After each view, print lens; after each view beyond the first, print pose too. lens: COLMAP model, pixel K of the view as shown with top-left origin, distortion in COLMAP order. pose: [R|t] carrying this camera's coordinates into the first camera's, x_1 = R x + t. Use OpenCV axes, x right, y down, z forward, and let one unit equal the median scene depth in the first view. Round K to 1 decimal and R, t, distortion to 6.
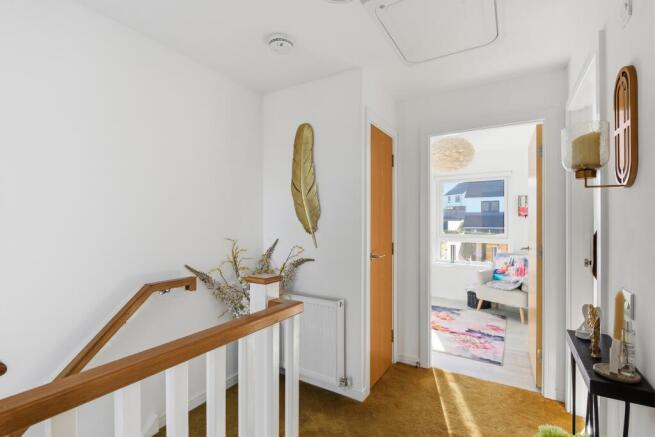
lens RADIAL K [[309.7, 0, 328.2], [0, 309.7, 216.0], [0, 0, 1]] dist [0.003837, 0.000844]
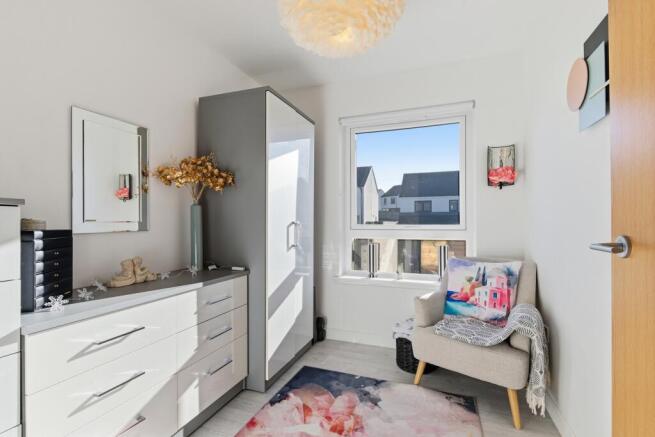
lens RADIAL K [[309.7, 0, 327.3], [0, 309.7, 218.8], [0, 0, 1]] dist [0.003837, 0.000844]
pose [[0.982869, -0.007321, 0.184162, 0.263646], [0.007516, 0.999972, -0.000361, 0.055575], [-0.184154, 0.001739, 0.982896, 0.559313]]
